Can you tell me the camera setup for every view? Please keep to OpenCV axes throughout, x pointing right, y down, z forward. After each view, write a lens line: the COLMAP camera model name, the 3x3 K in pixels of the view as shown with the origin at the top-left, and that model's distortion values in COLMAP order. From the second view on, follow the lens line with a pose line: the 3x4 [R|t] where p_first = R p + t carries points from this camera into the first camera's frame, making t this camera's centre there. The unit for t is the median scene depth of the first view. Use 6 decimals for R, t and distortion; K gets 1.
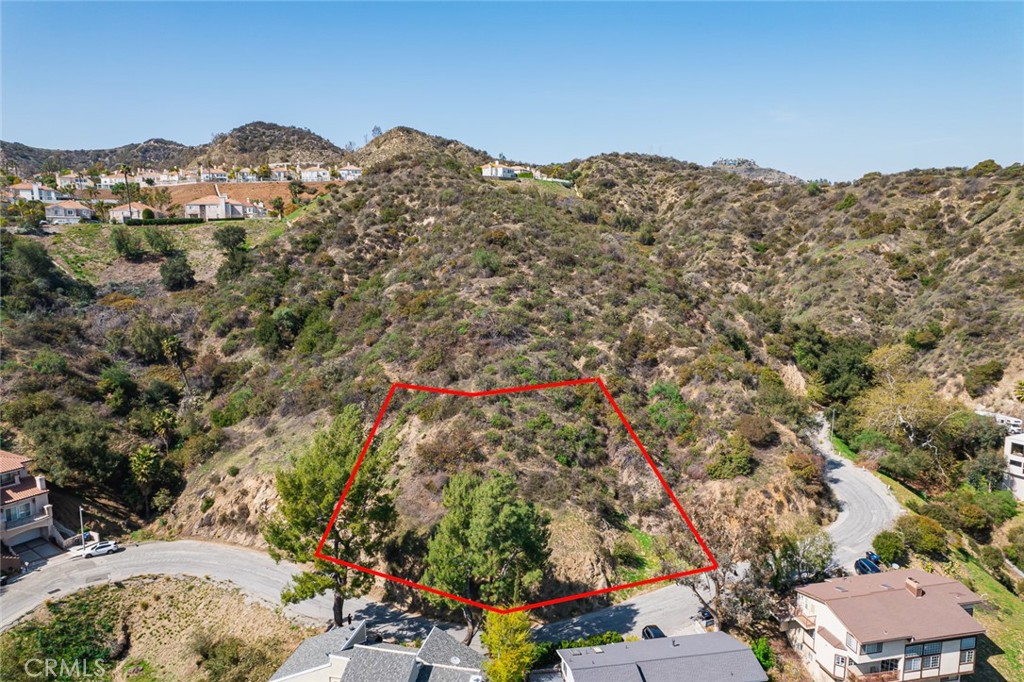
lens RADIAL K [[655.1, 0, 512.0], [0, 655.1, 341.0], [0, 0, 1]] dist [-0.083240, 0.073461]
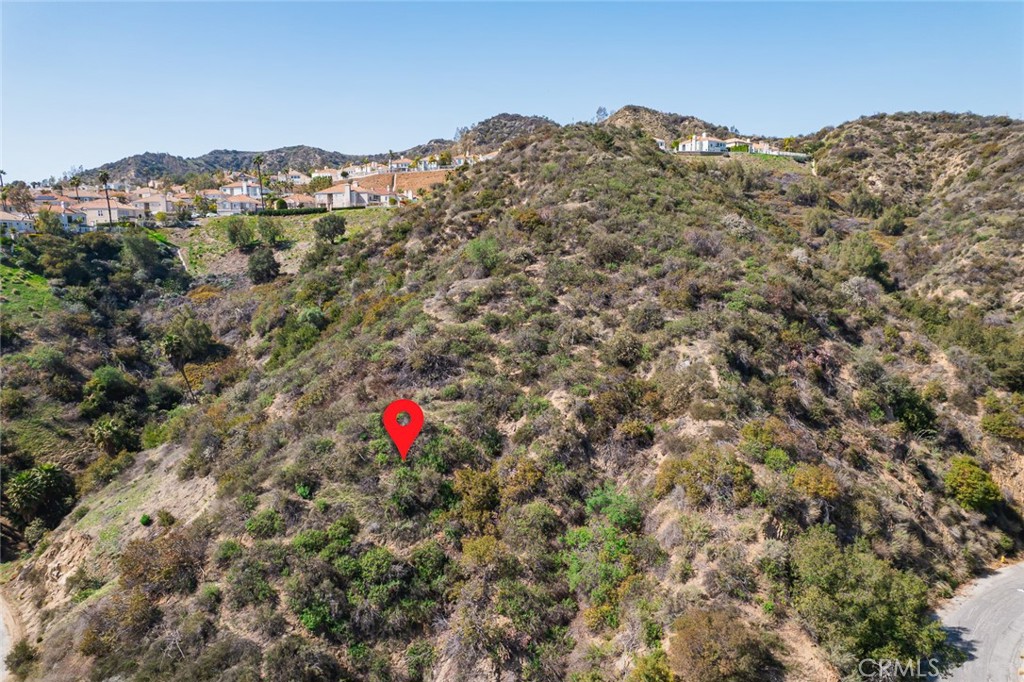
lens RADIAL K [[655.1, 0, 512.0], [0, 655.1, 341.0], [0, 0, 1]] dist [-0.083240, 0.073461]
pose [[0.900604, 0.062166, -0.430172, 0.174128], [-0.057893, 0.998057, 0.023029, -0.028575], [0.430768, 0.004164, 0.902453, 0.228100]]
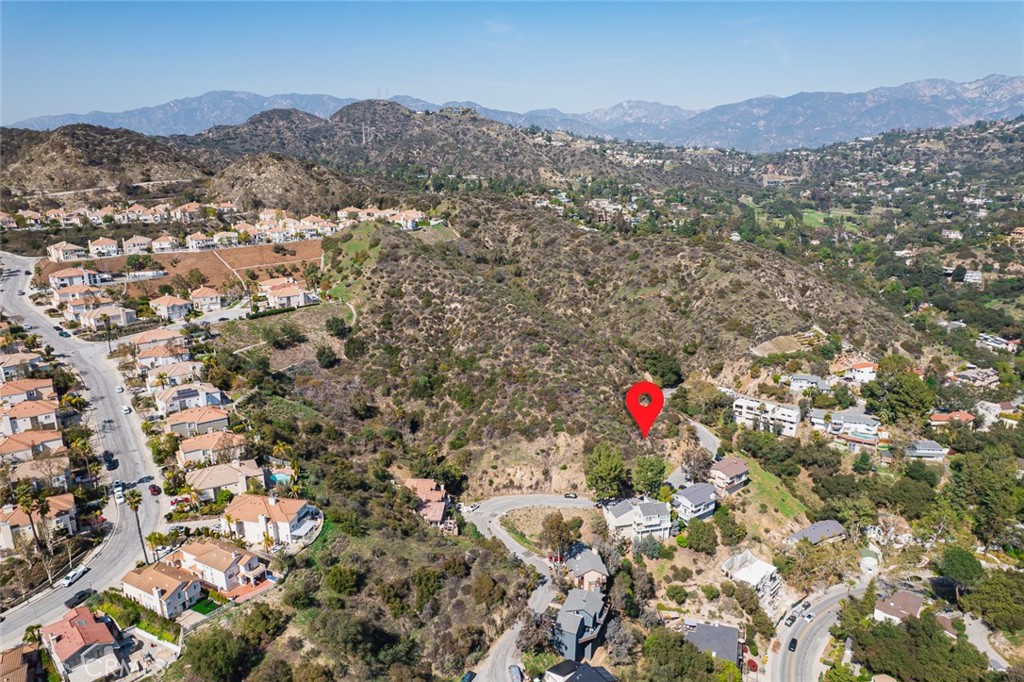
lens RADIAL K [[655.1, 0, 512.0], [0, 655.1, 341.0], [0, 0, 1]] dist [-0.083240, 0.073461]
pose [[0.896416, -0.110395, 0.429244, -0.617755], [0.051451, 0.987855, 0.146611, -0.278657], [-0.440216, -0.109339, 0.891210, -0.517388]]
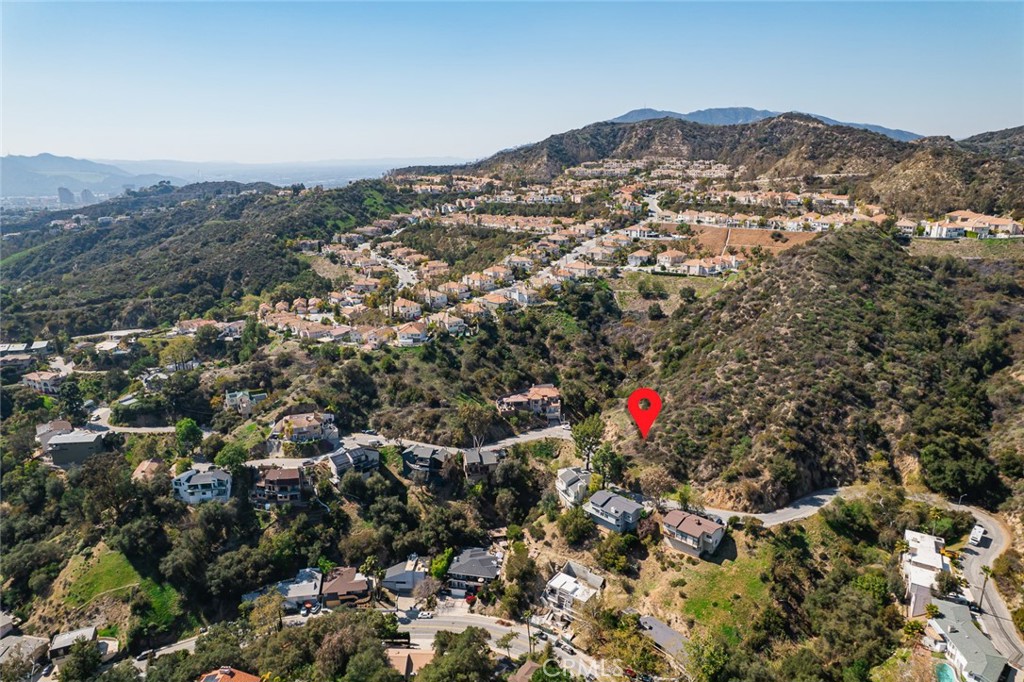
lens RADIAL K [[655.1, 0, 512.0], [0, 655.1, 341.0], [0, 0, 1]] dist [-0.083240, 0.073461]
pose [[0.569920, 0.222561, -0.790985, 0.685555], [-0.104144, 0.974422, 0.199137, -0.292957], [0.815074, -0.031116, 0.578521, -0.450095]]
